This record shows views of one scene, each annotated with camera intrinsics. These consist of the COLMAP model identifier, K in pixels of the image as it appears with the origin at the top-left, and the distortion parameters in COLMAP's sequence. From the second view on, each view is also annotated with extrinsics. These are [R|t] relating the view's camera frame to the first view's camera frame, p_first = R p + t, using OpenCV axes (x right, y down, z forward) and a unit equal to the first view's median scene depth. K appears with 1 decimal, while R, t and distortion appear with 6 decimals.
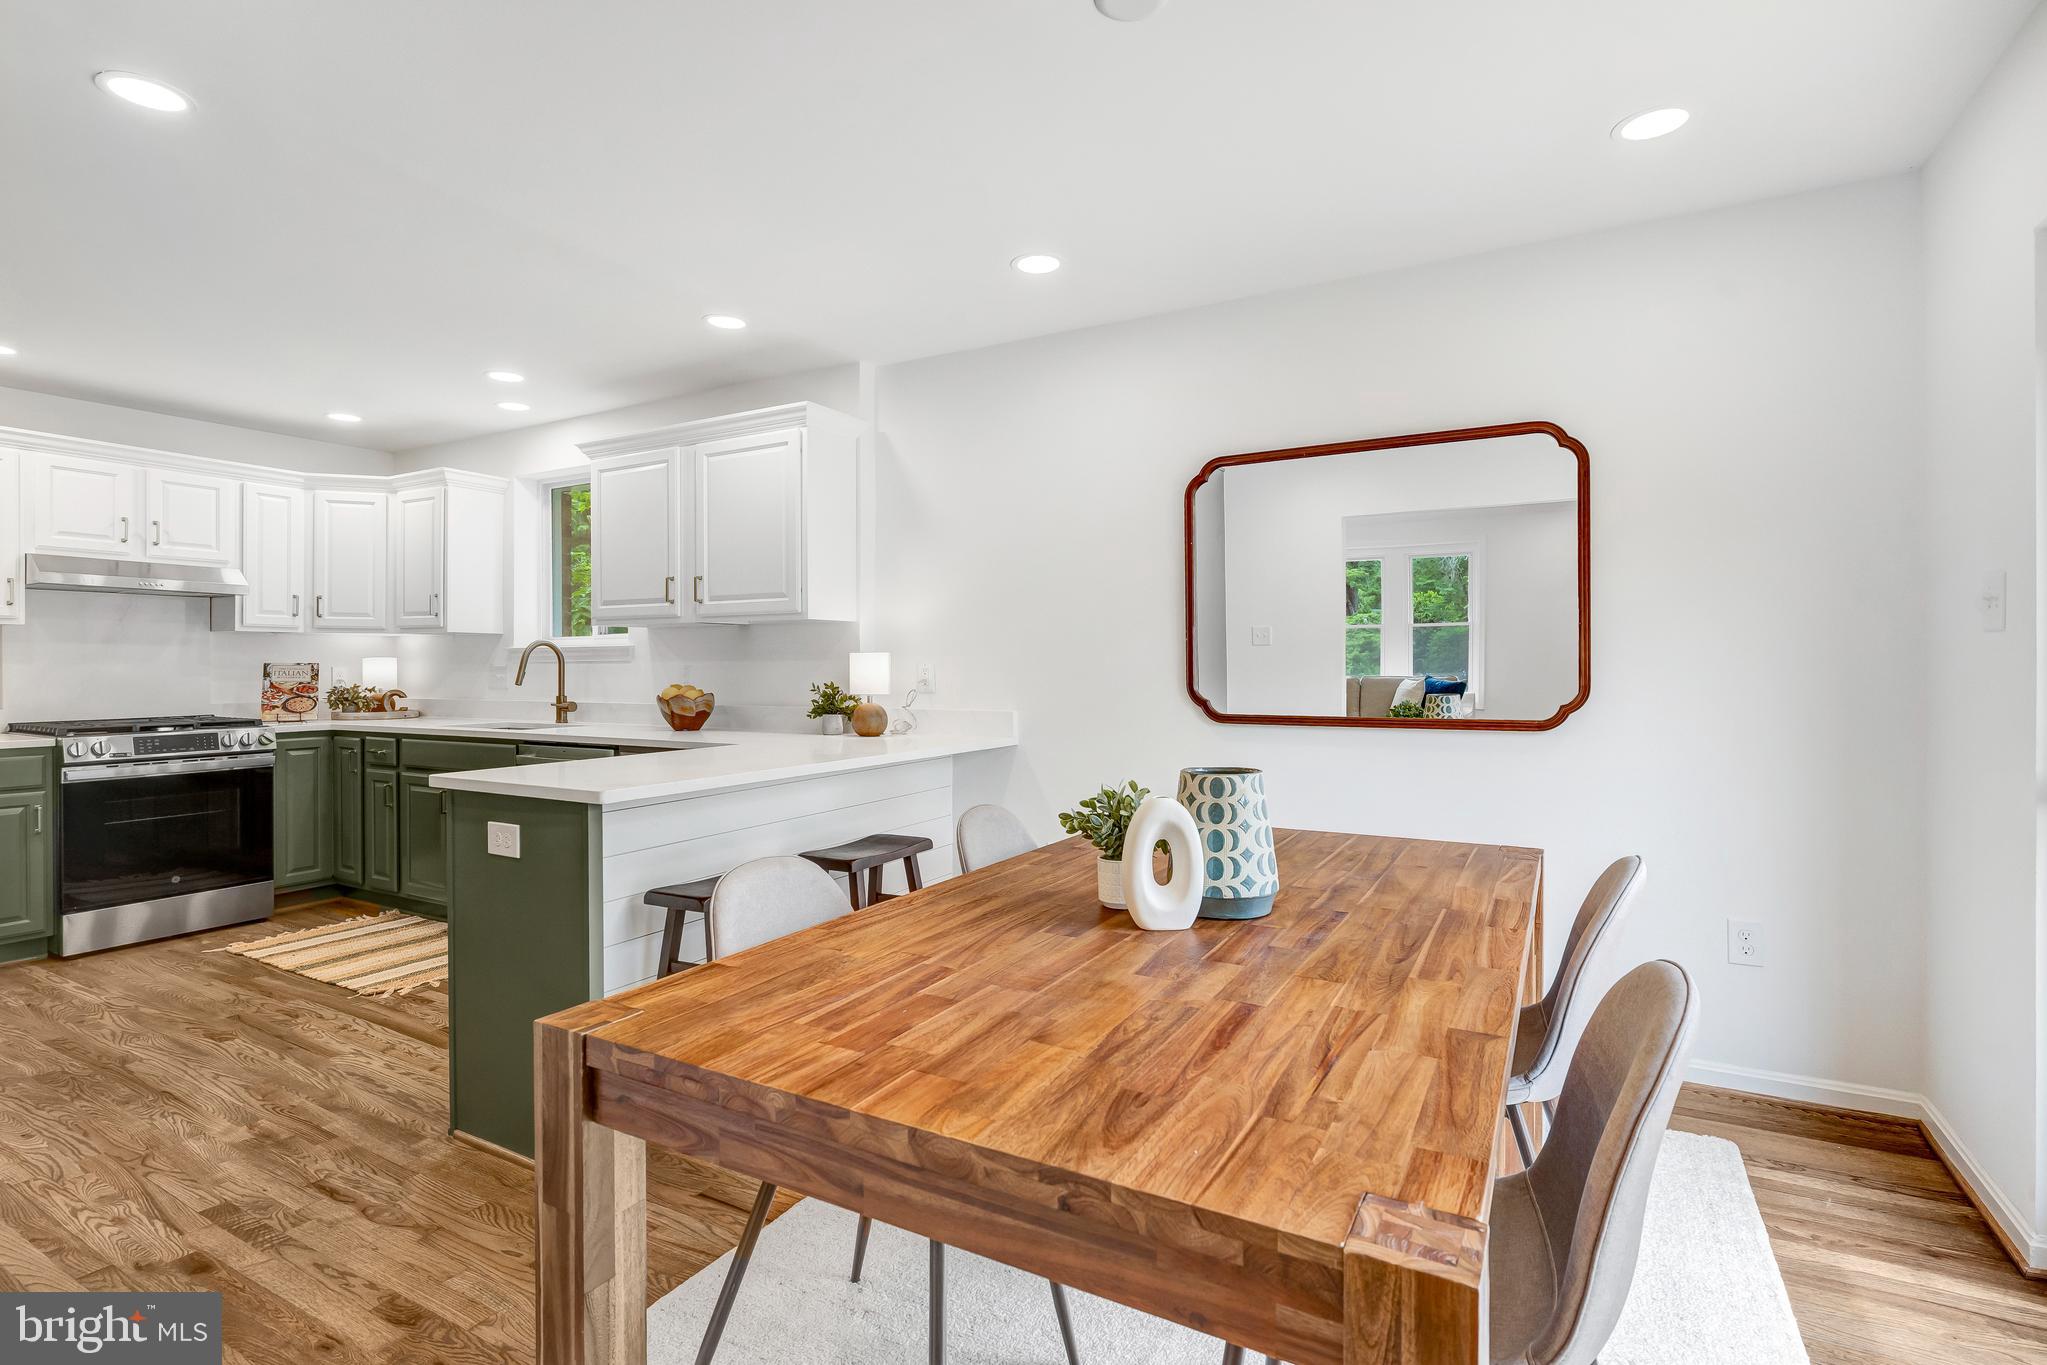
lens RADIAL K [[990.2, 0, 1004.3], [0, 990.2, 664.2], [0, 0, 1]] dist [-0.002783, 0.001648]
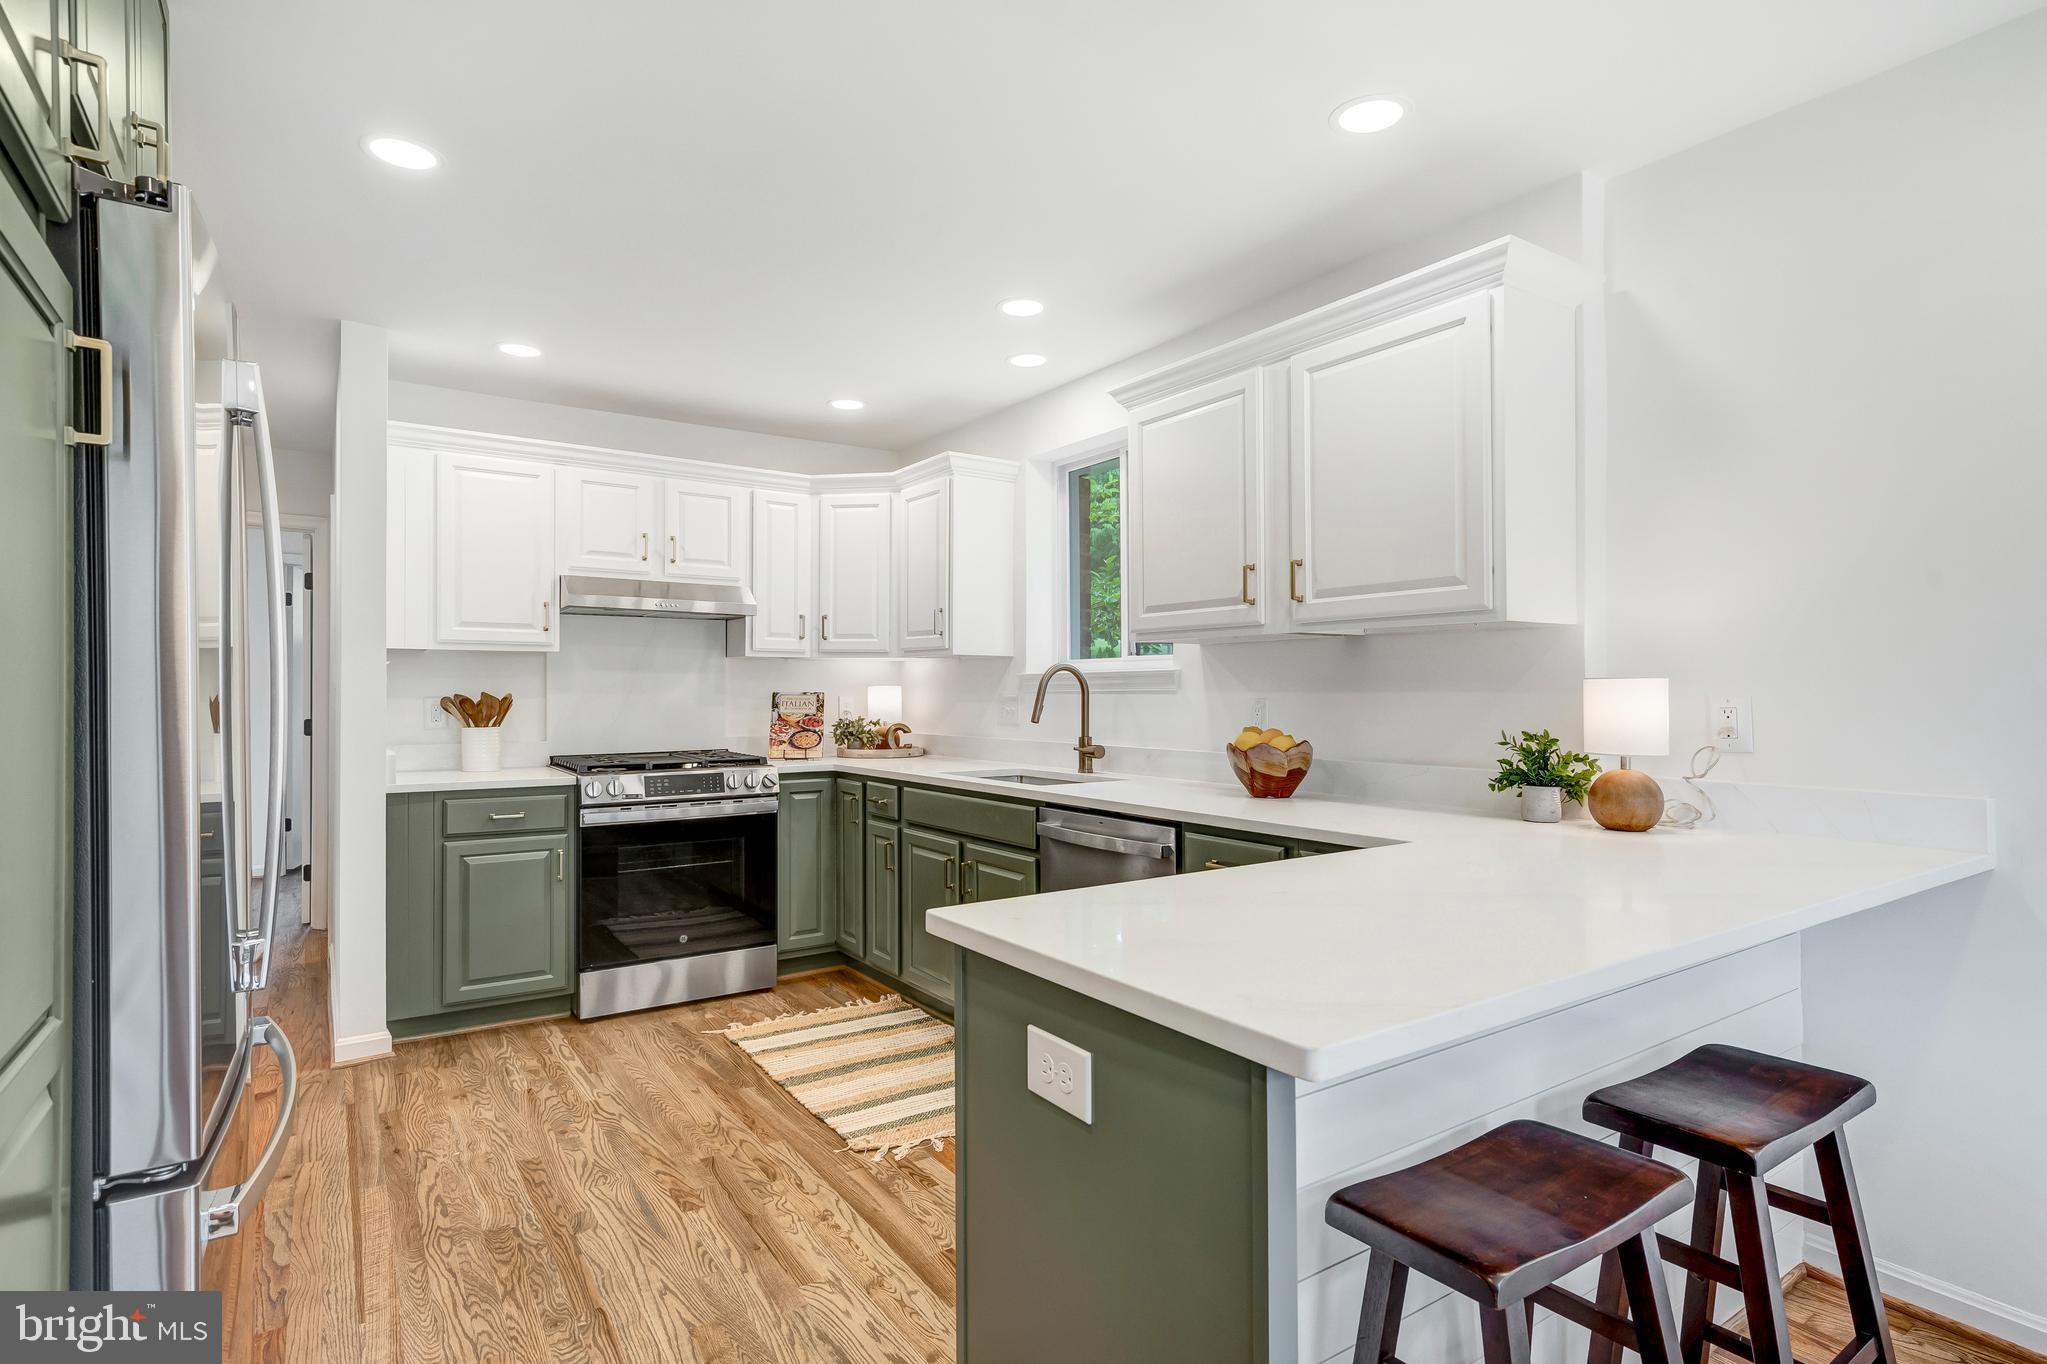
lens RADIAL K [[1036.0, 0, 1009.2], [0, 1036.0, 677.2], [0, 0, 1]] dist [0.002108, 0.000714]
pose [[0.897278, -0.004259, -0.441446, -0.180902], [-0.000955, 0.999932, -0.011587, -0.005207], [0.441465, 0.010819, 0.897213, 0.318442]]
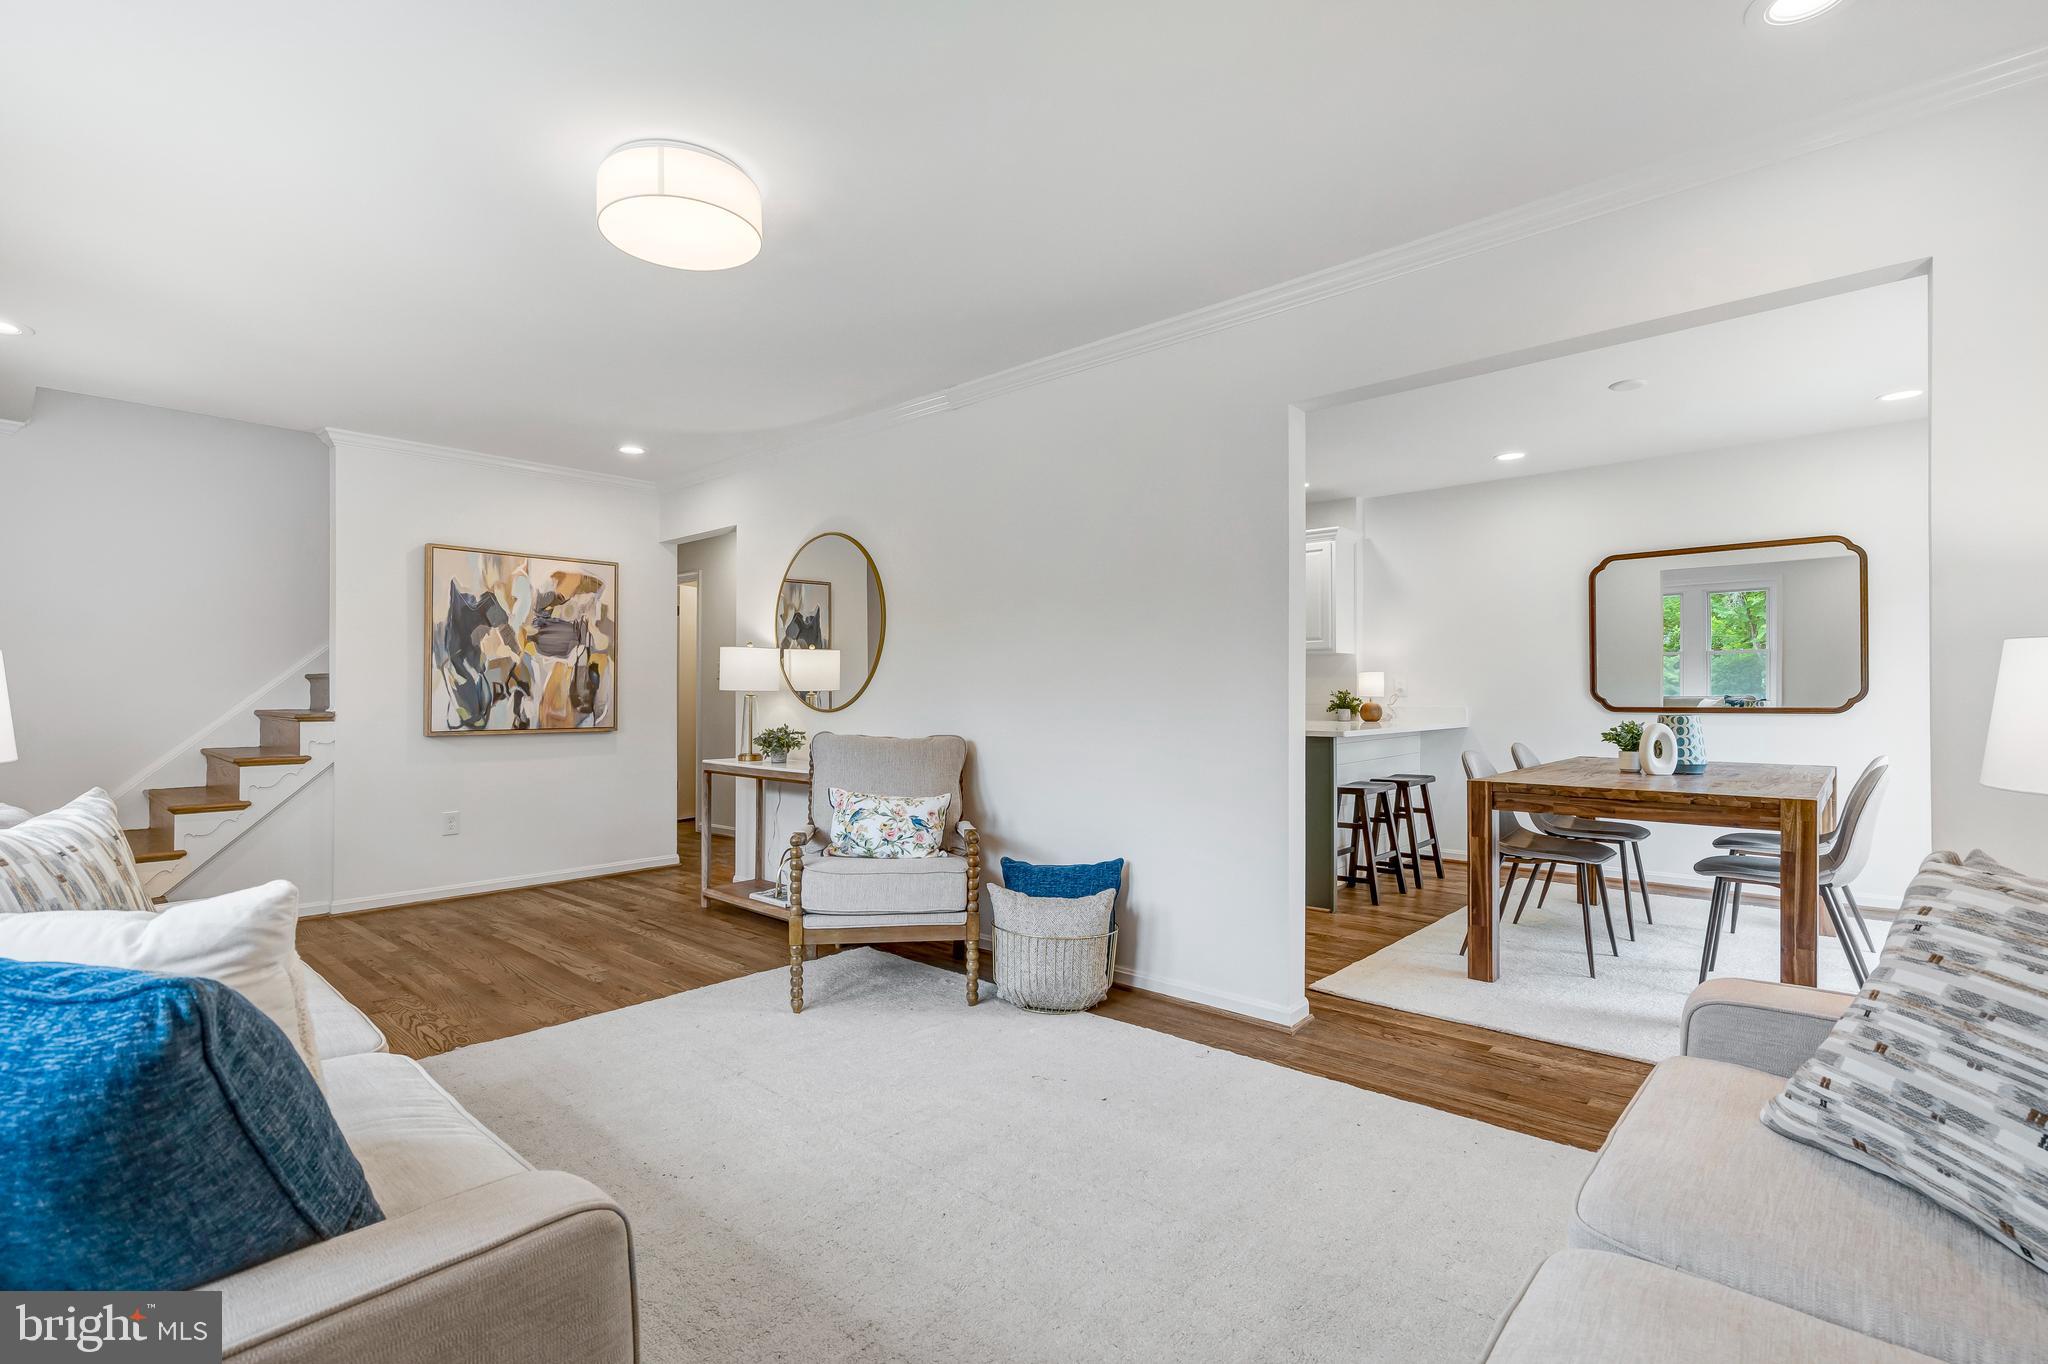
lens RADIAL K [[942.2, 0, 1015.9], [0, 942.2, 687.3], [0, 0, 1]] dist [0.000235, 0.000222]
pose [[0.975610, -0.000115, -0.219513, -0.358700], [-0.001176, 0.999983, -0.005750, 0.023251], [0.219509, 0.005868, 0.975593, -0.669680]]
